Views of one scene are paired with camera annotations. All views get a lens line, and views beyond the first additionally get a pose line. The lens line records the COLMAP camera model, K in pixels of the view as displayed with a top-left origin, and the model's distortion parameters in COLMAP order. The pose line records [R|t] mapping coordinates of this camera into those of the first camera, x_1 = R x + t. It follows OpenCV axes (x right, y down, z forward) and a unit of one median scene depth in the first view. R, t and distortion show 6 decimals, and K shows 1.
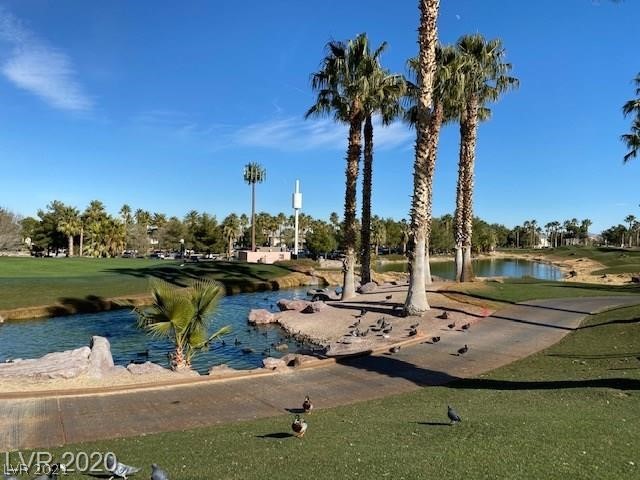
lens RADIAL K [[480.5, 0, 299.9], [0, 480.5, 237.8], [0, 0, 1]] dist [0.090970, -0.001000]
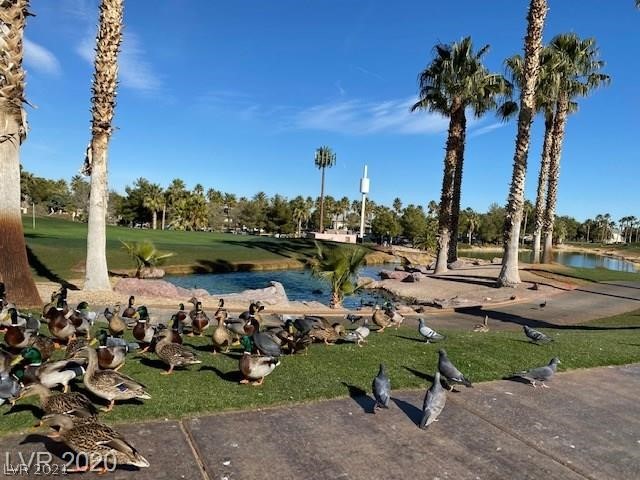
lens RADIAL K [[485.7, 0, 320.0], [0, 485.7, 240.0], [0, 0, 1]] dist [0.037883, 0.088341]
pose [[0.996287, 0.042966, -0.074602, -0.070182], [-0.040275, 0.998495, 0.037212, 0.012147], [0.076088, -0.034069, 0.996519, -0.113745]]
